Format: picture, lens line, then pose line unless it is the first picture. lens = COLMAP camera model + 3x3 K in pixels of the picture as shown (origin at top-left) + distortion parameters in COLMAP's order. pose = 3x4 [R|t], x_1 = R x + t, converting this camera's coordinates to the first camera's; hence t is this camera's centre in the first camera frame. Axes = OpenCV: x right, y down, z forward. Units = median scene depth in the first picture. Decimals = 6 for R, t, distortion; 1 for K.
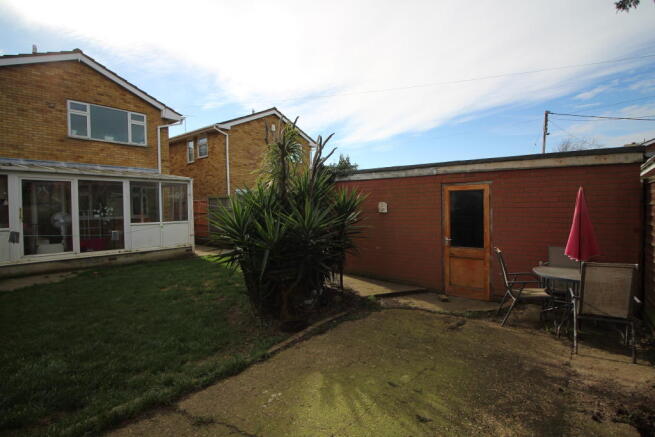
lens RADIAL K [[325.6, 0, 327.5], [0, 325.6, 218.5], [0, 0, 1]] dist [0.000389, -0.015084]
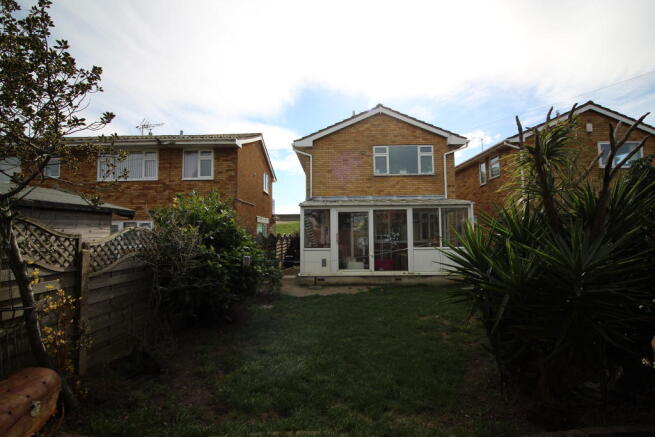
lens RADIAL K [[325.6, 0, 327.5], [0, 325.6, 218.5], [0, 0, 1]] dist [0.000389, -0.015084]
pose [[0.624118, -0.033553, -0.780609, 0.062134], [-0.022567, 0.997887, -0.060935, -0.008953], [0.781004, 0.055646, 0.622042, 0.101964]]
